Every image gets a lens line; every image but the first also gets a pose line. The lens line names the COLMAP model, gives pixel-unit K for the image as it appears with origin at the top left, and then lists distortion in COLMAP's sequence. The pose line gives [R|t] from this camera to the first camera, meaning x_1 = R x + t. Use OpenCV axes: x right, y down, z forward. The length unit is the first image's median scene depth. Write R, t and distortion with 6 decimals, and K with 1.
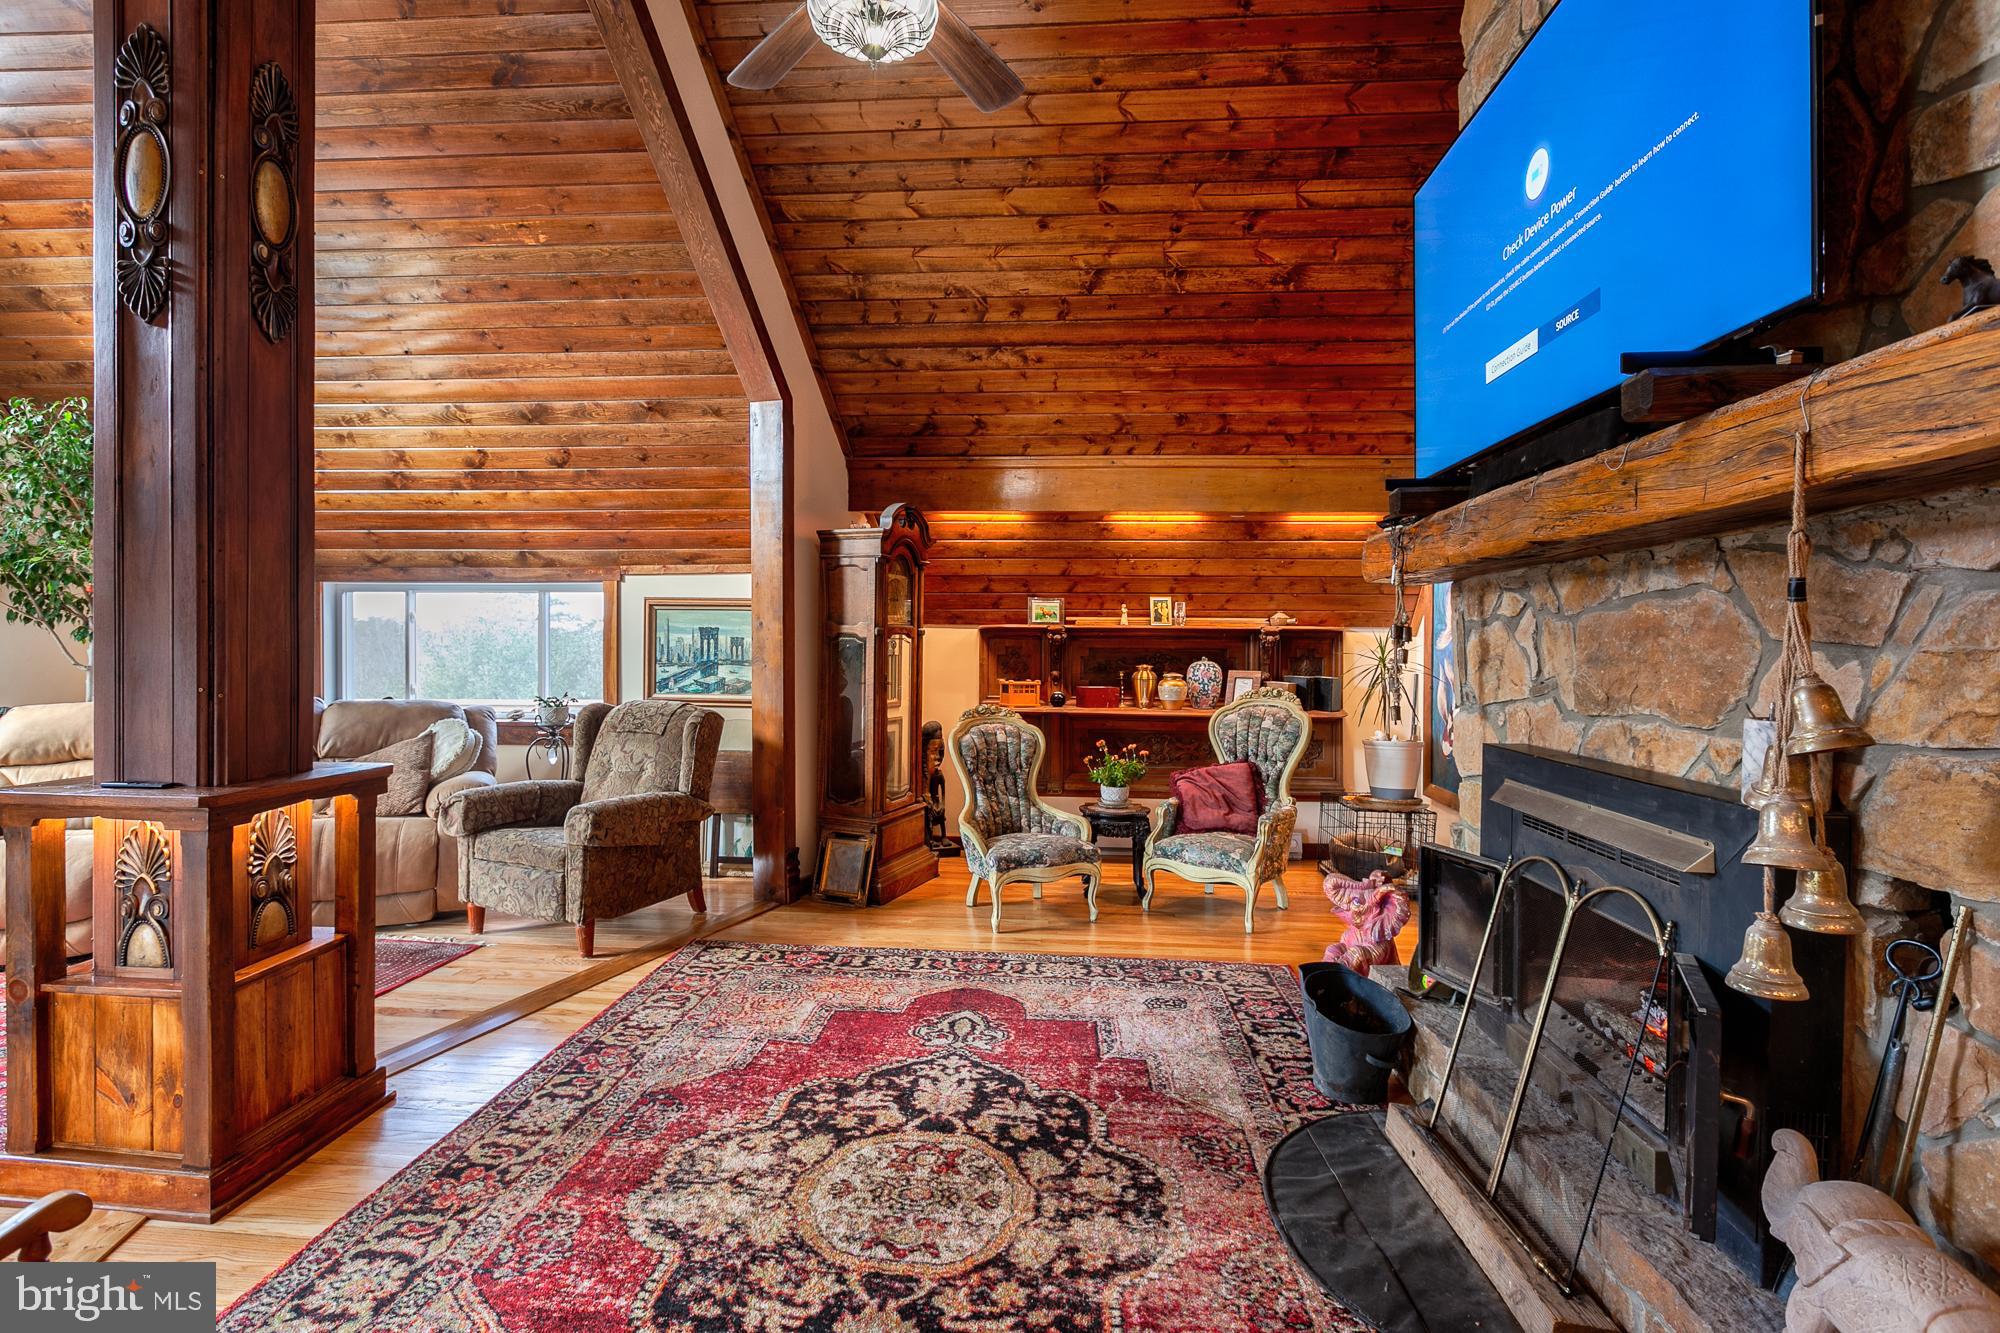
lens RADIAL K [[923.2, 0, 997.2], [0, 923.2, 650.8], [0, 0, 1]] dist [-0.001275, -0.000331]
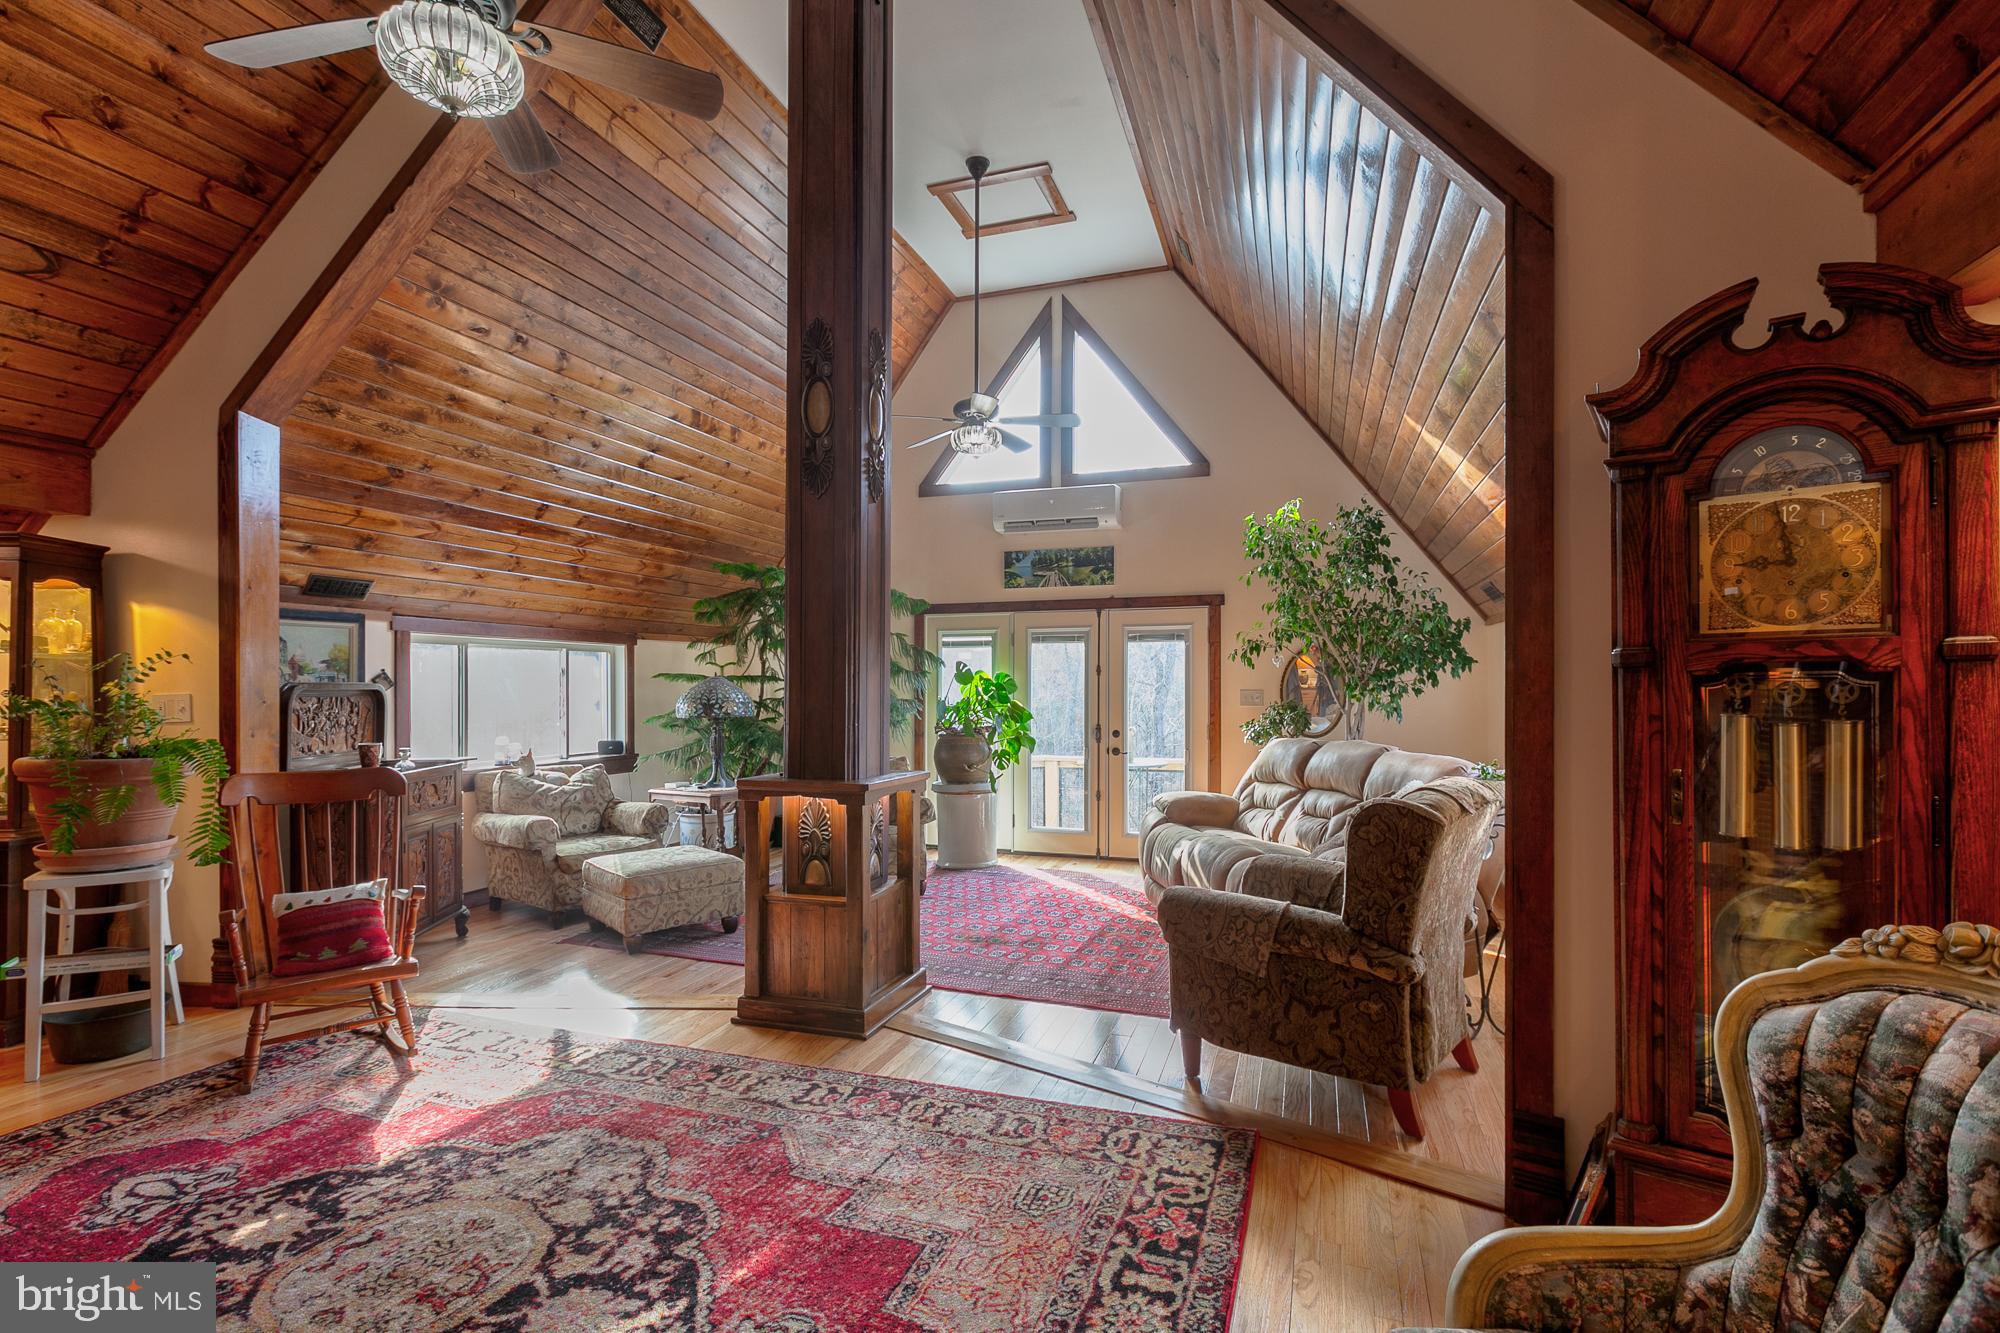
lens RADIAL K [[924.3, 0, 1007.1], [0, 924.3, 690.9], [0, 0, 1]] dist [-0.002135, -0.001468]
pose [[-0.250478, -0.001714, -0.968121, 0.575652], [-0.006415, 0.999979, -0.000111, -0.011286], [0.968101, 0.006183, -0.250484, 1.547684]]
